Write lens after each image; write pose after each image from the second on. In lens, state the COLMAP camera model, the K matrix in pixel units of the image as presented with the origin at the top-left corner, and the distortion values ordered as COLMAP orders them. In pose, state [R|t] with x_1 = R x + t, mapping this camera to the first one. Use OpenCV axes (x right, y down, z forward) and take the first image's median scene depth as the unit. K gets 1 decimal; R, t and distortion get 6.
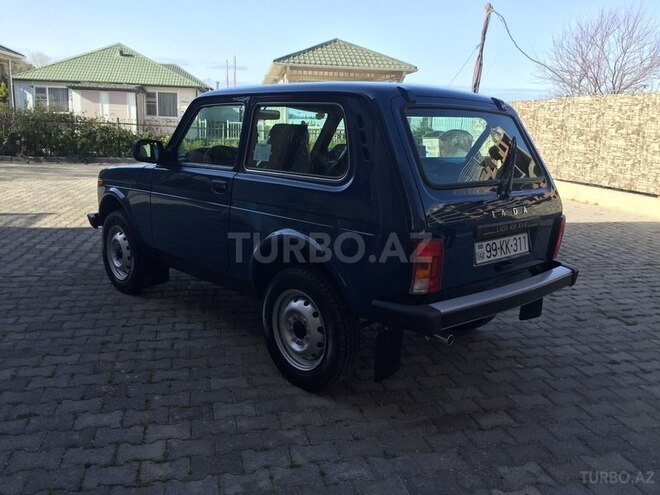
lens RADIAL K [[562.7, 0, 331.6], [0, 562.7, 244.8], [0, 0, 1]] dist [0.089193, -0.131060]
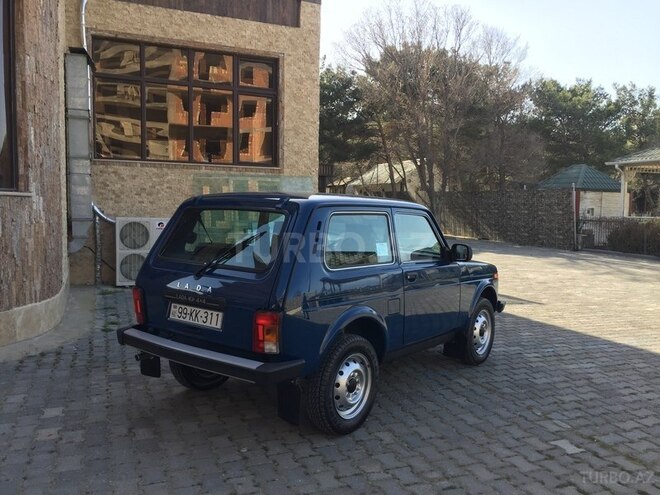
lens RADIAL K [[562.7, 0, 331.6], [0, 562.7, 244.8], [0, 0, 1]] dist [0.089193, -0.131060]
pose [[0.157133, 0.034001, -0.986992, 1.311113], [-0.218242, 0.975894, -0.001126, -0.176101], [0.963161, 0.215580, 0.160765, 0.874633]]
